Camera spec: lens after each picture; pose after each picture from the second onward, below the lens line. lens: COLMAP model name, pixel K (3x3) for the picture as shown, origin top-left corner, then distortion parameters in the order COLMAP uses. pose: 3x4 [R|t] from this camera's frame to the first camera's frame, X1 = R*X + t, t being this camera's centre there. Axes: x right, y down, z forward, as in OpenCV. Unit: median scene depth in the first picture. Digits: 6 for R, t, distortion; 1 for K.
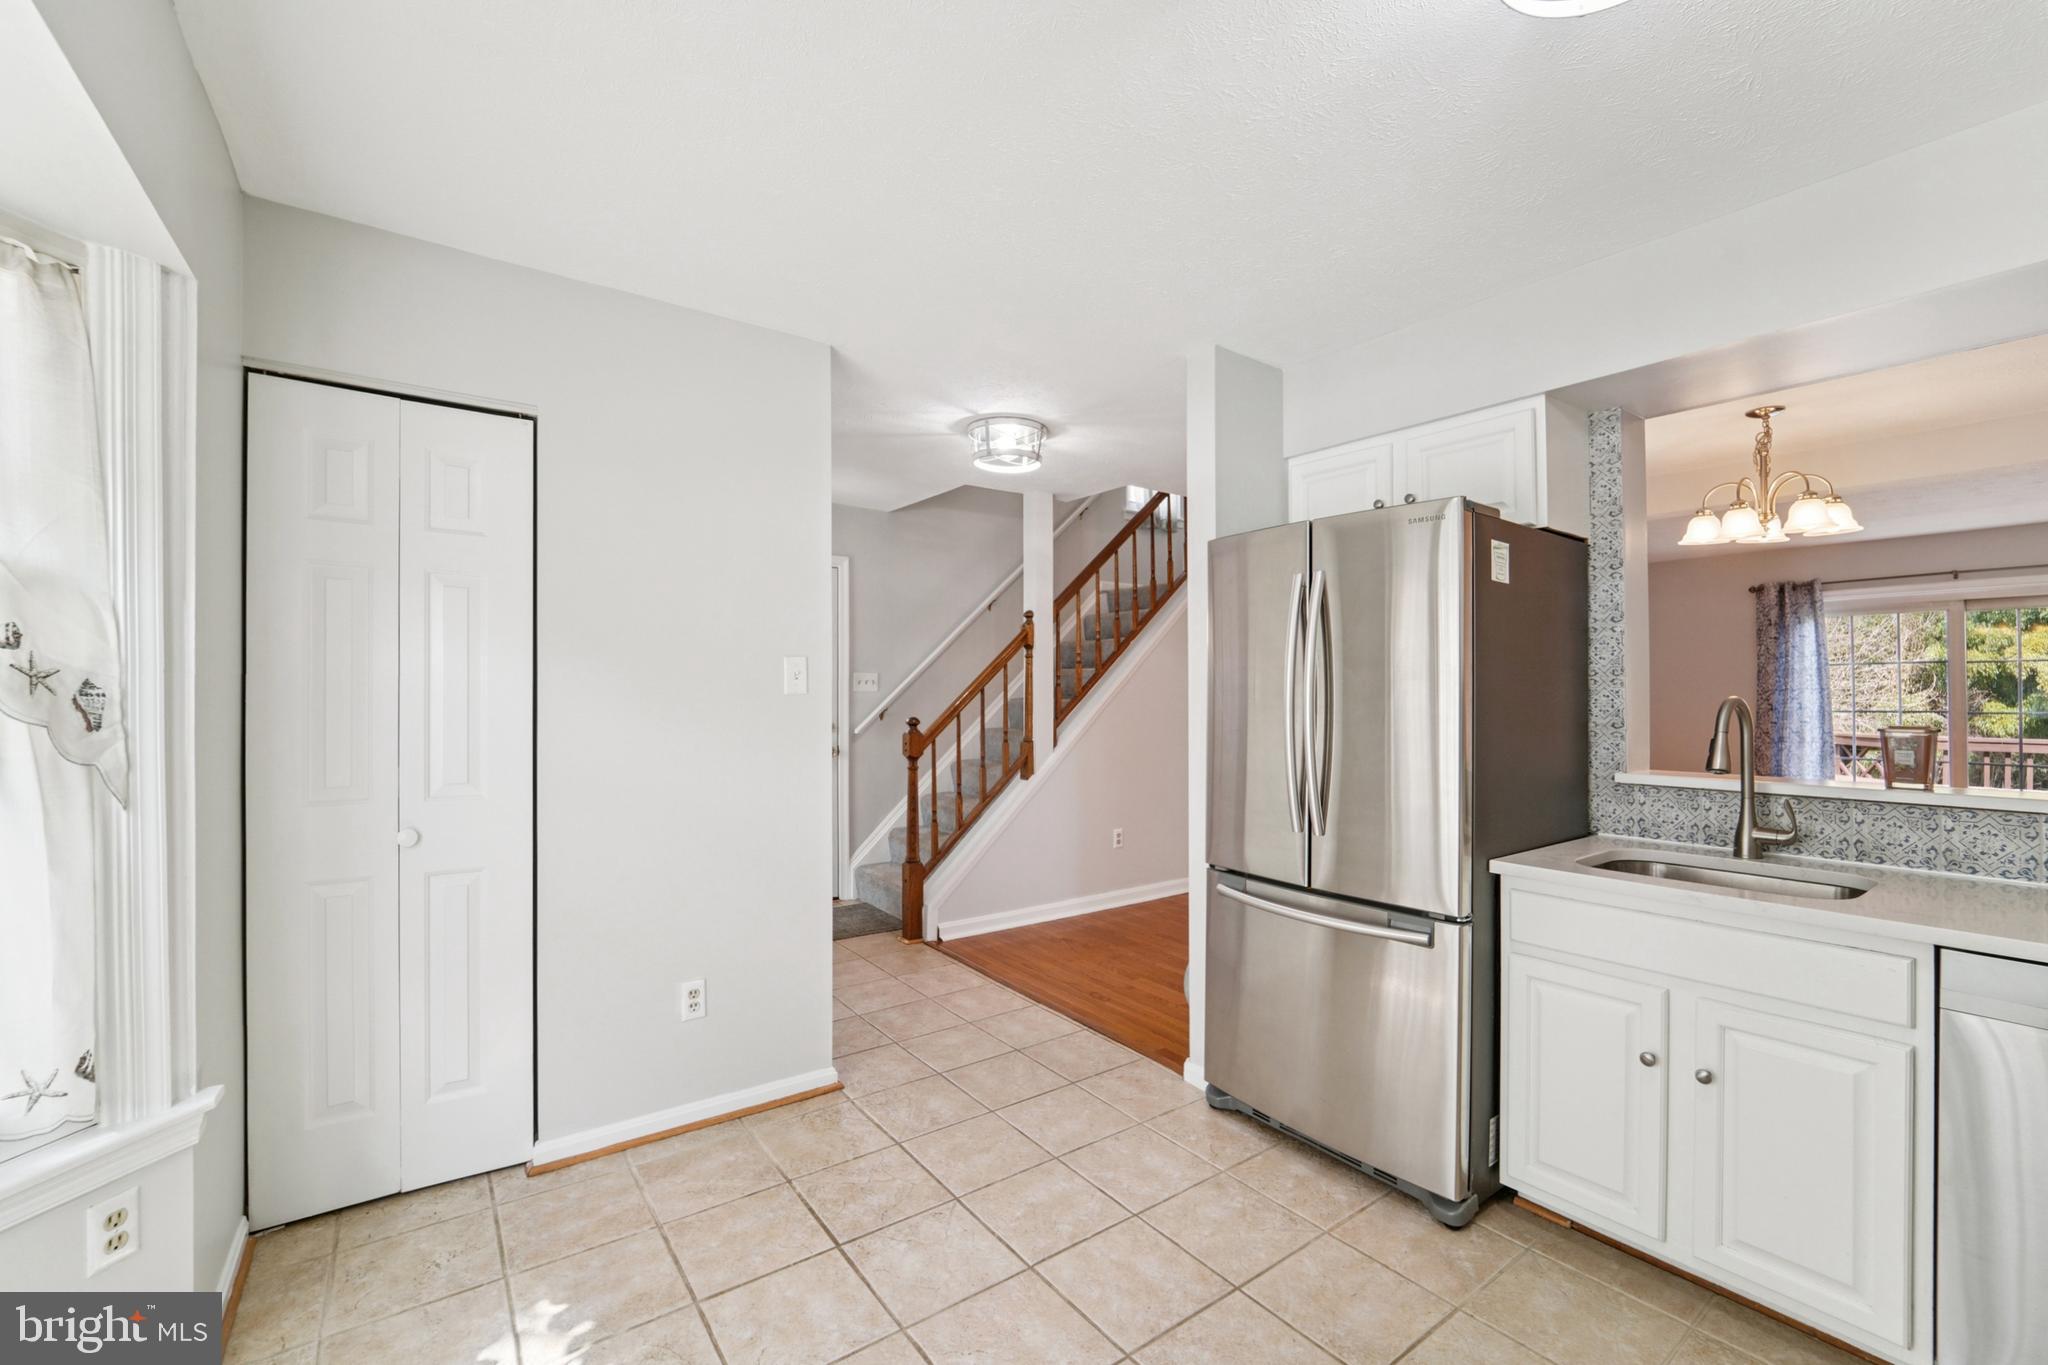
lens RADIAL K [[845.6, 0, 1022.6], [0, 845.6, 695.4], [0, 0, 1]] dist [-0.018768, -0.000036]
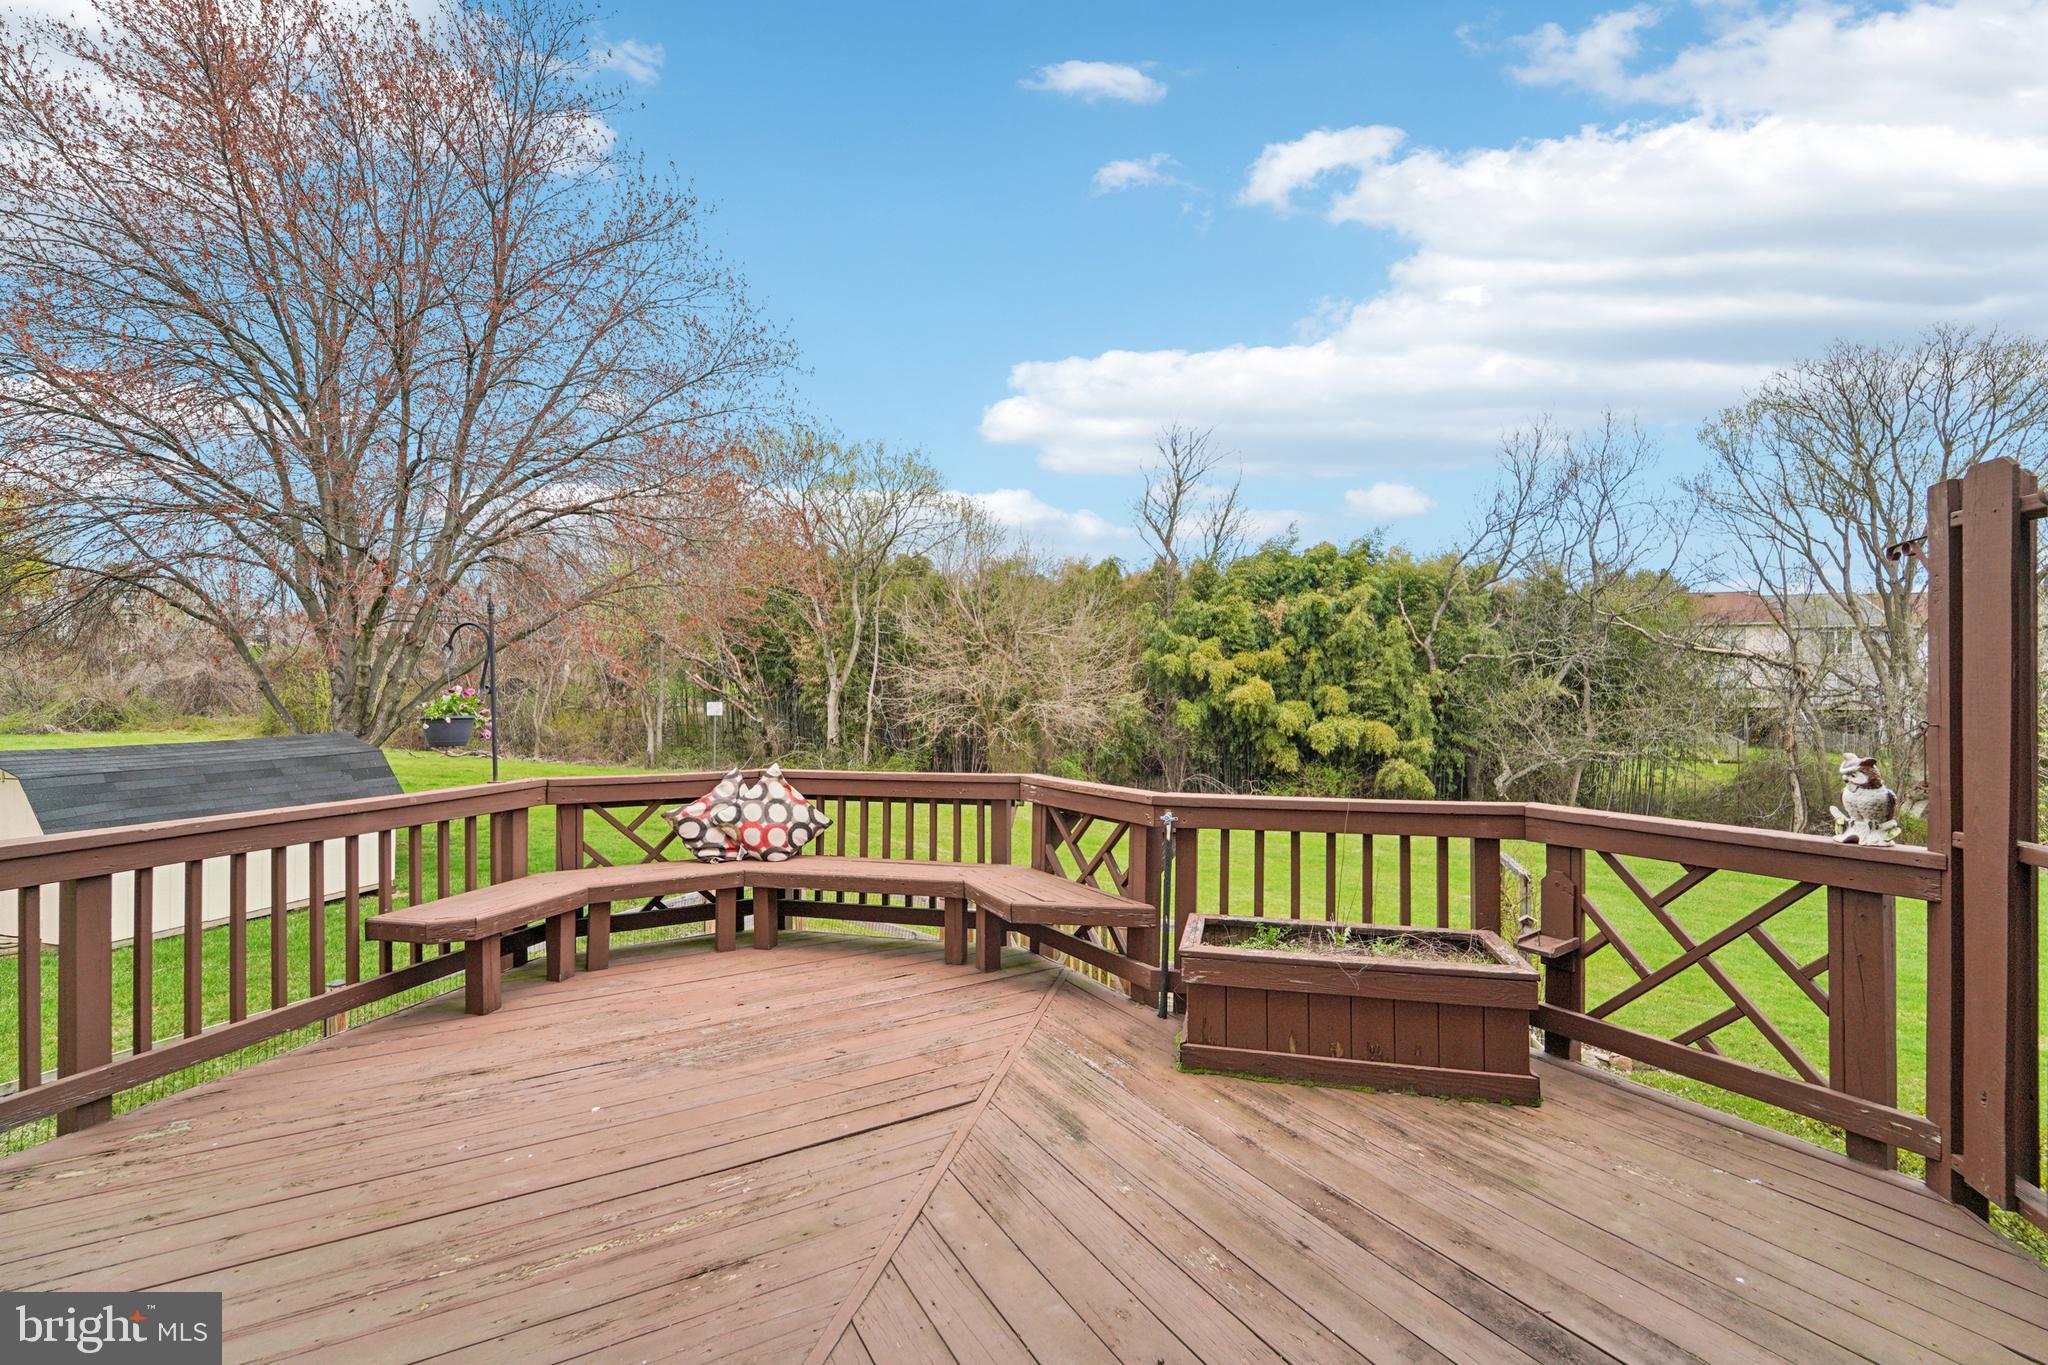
lens RADIAL K [[845.6, 0, 1022.6], [0, 845.6, 695.4], [0, 0, 1]] dist [-0.018768, -0.000036]
pose [[0.767622, -0.003697, 0.640892, 1.293517], [0.004262, 0.999991, 0.000664, -0.001068], [-0.640889, 0.002222, 0.767630, 1.225185]]
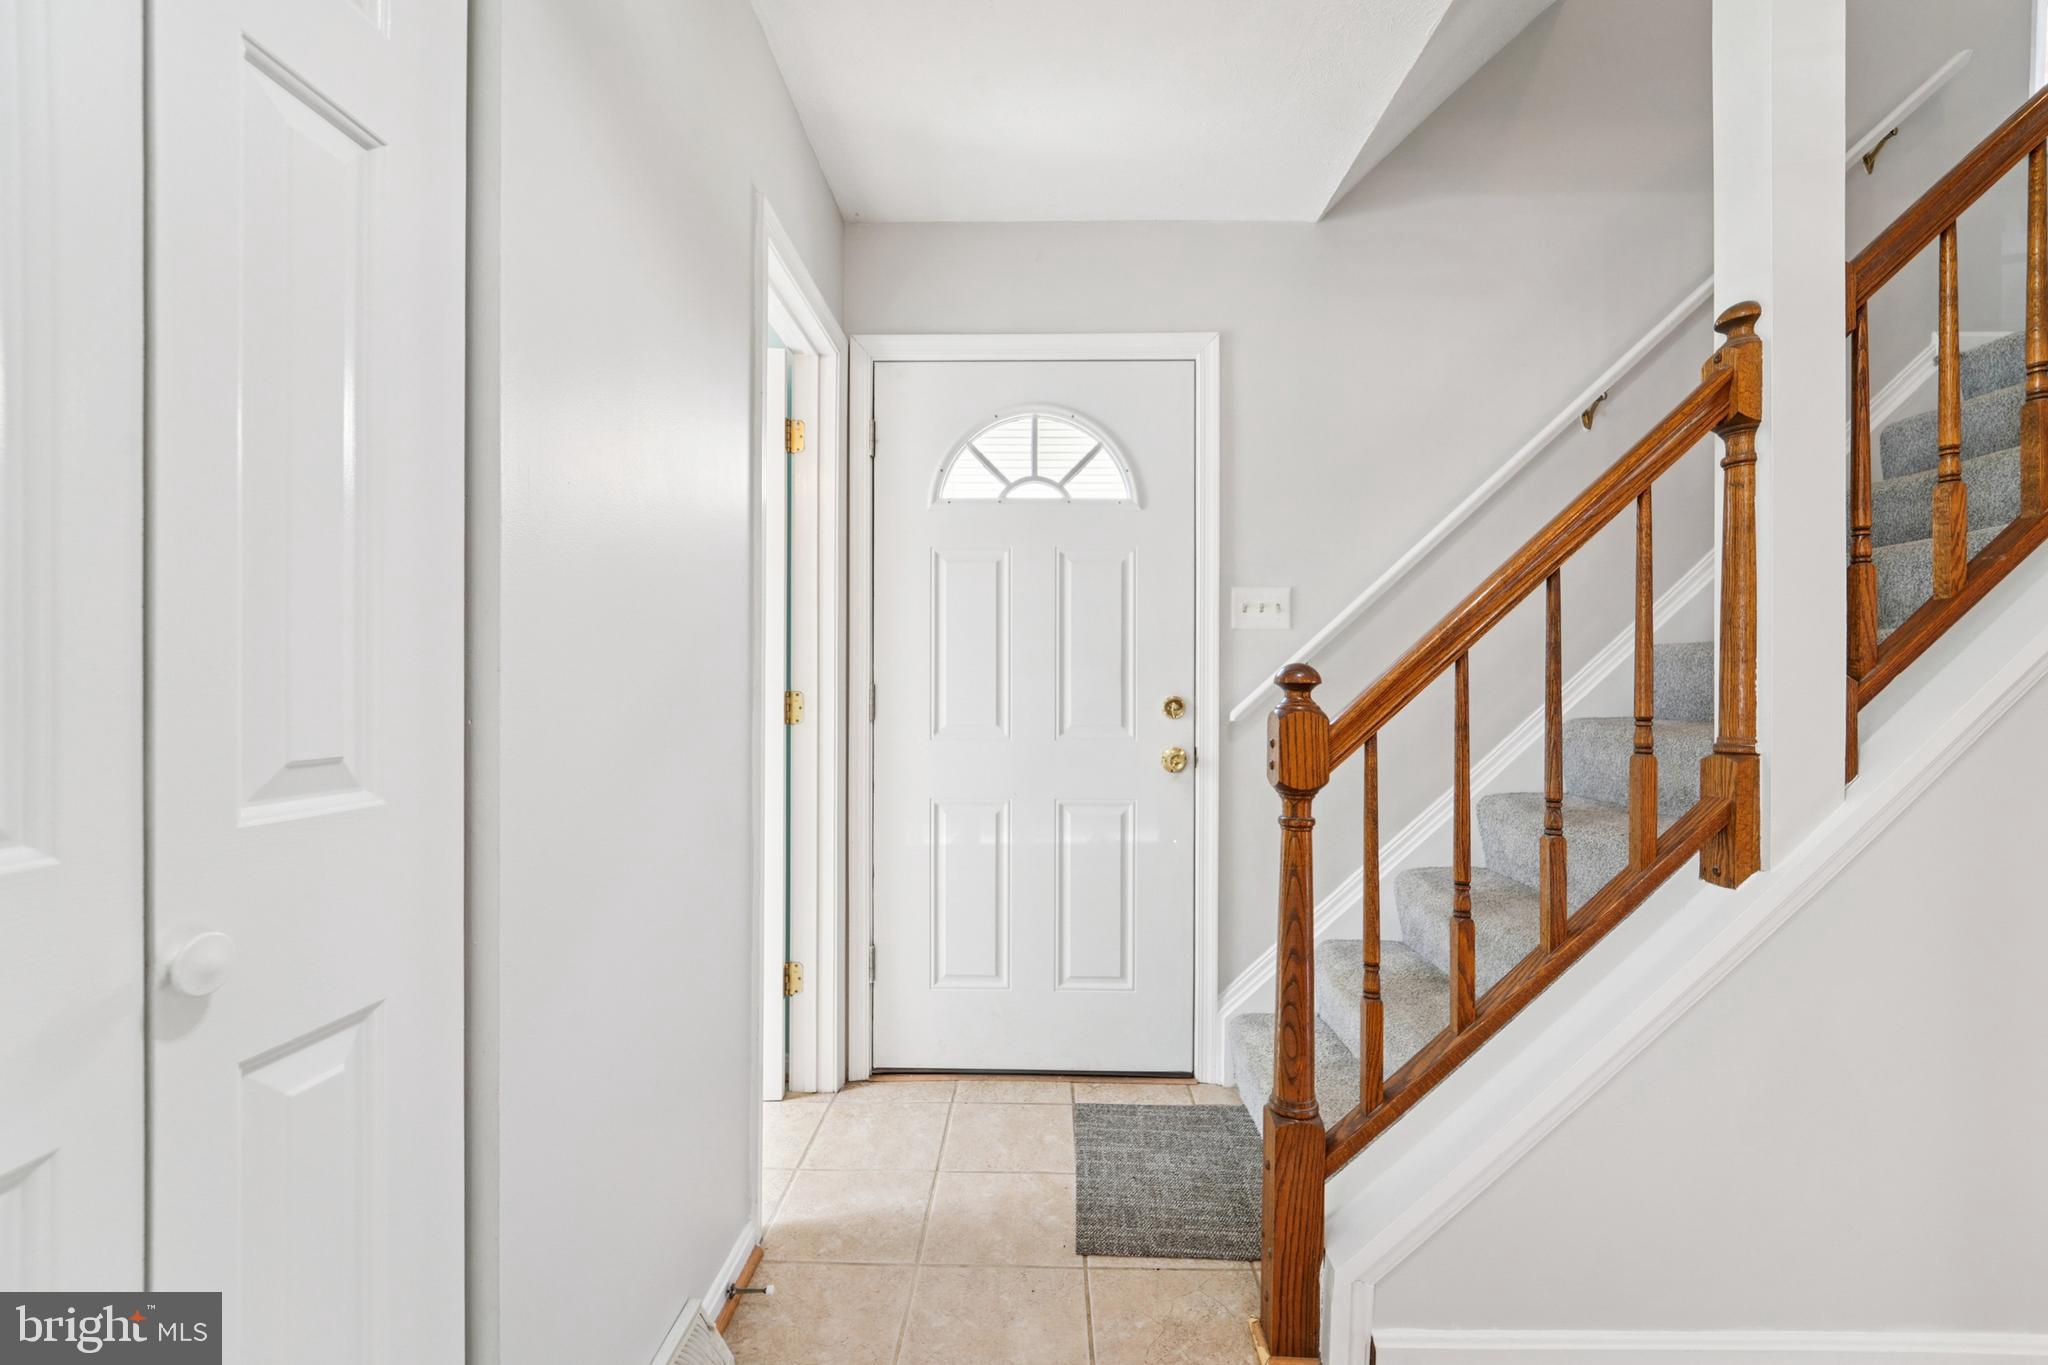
lens RADIAL K [[860.3, 0, 1032.4], [0, 860.3, 694.0], [0, 0, 1]] dist [-0.021915, -0.000120]
pose [[0.811075, 0.002053, -0.584939, -0.019413], [-0.006336, 0.999966, -0.005275, 0.036954], [0.584908, 0.007985, 0.811060, 0.627380]]
